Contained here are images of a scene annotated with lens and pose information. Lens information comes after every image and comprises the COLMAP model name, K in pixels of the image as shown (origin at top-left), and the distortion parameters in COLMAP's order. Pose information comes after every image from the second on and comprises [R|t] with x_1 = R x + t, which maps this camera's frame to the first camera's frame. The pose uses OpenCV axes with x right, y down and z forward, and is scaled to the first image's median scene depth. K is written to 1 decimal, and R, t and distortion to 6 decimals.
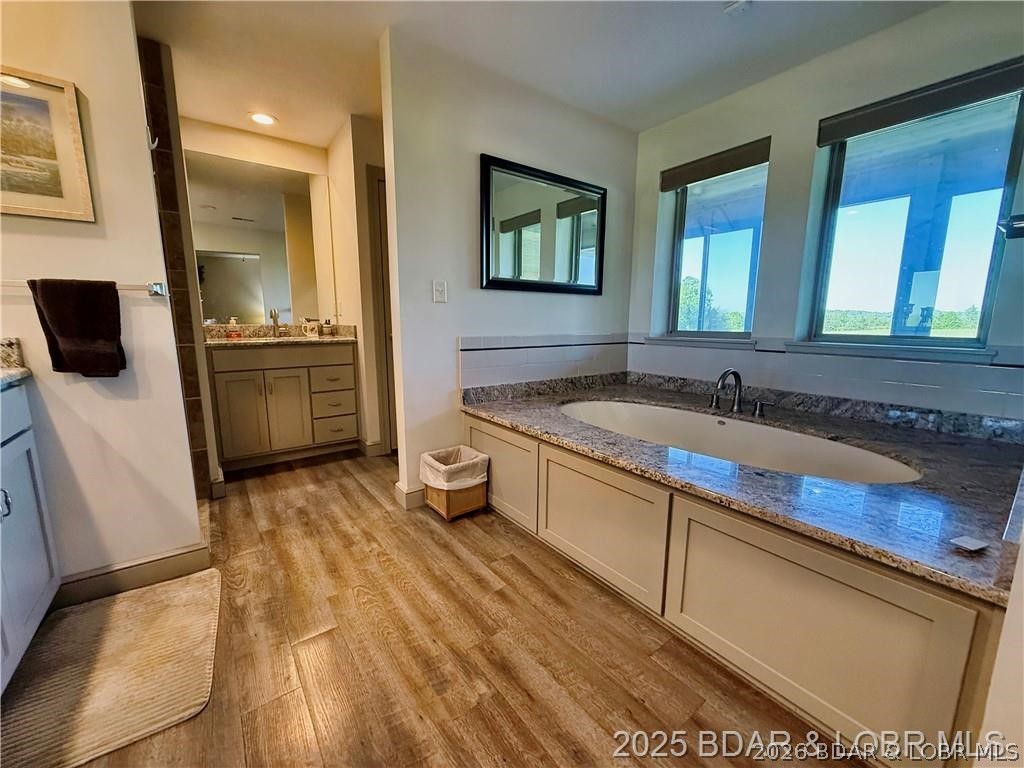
lens RADIAL K [[409.5, 0, 515.1], [0, 409.5, 385.2], [0, 0, 1]] dist [0.000008, -0.000280]
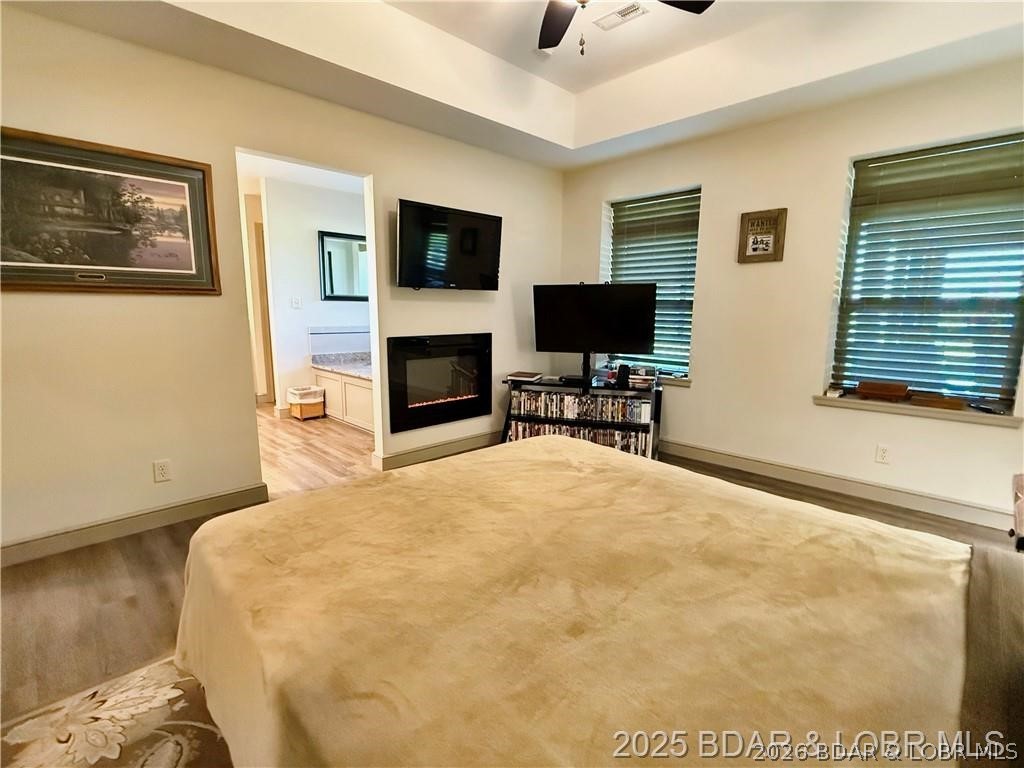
lens RADIAL K [[481.9, 0, 507.6], [0, 481.9, 384.5], [0, 0, 1]] dist [-0.000224, 0.000047]
pose [[0.992112, -0.018595, 0.123971, 0.539542], [0.019218, 0.999808, -0.003827, 0.189543], [-0.123876, 0.006179, 0.992278, -1.433446]]
